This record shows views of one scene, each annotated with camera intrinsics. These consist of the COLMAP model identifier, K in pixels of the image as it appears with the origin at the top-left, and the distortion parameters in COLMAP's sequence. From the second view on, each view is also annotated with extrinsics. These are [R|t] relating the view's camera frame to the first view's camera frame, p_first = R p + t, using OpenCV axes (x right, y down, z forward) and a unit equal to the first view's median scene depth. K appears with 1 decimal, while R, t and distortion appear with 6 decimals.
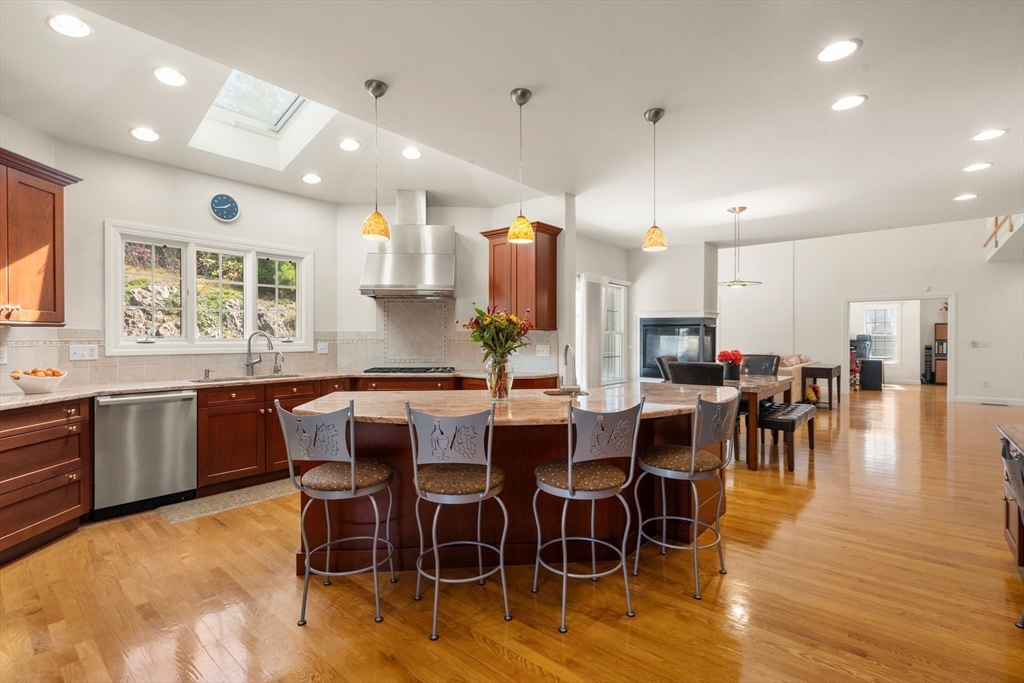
lens RADIAL K [[474.7, 0, 512.8], [0, 474.7, 341.9], [0, 0, 1]] dist [-0.003757, 0.000136]
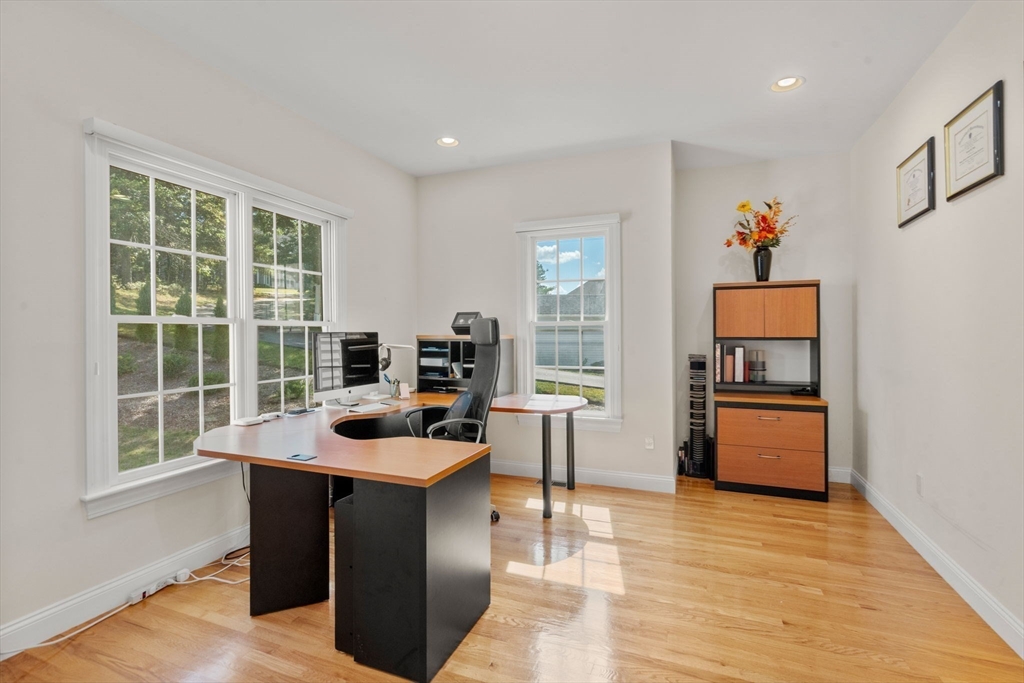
lens RADIAL K [[471.1, 0, 510.9], [0, 471.1, 337.7], [0, 0, 1]] dist [-0.004057, -0.000921]
pose [[0.944163, 0.001966, 0.329473, 0.654612], [-0.001292, 0.999997, -0.002265, -0.004145], [-0.329476, 0.001713, 0.944162, 0.742118]]
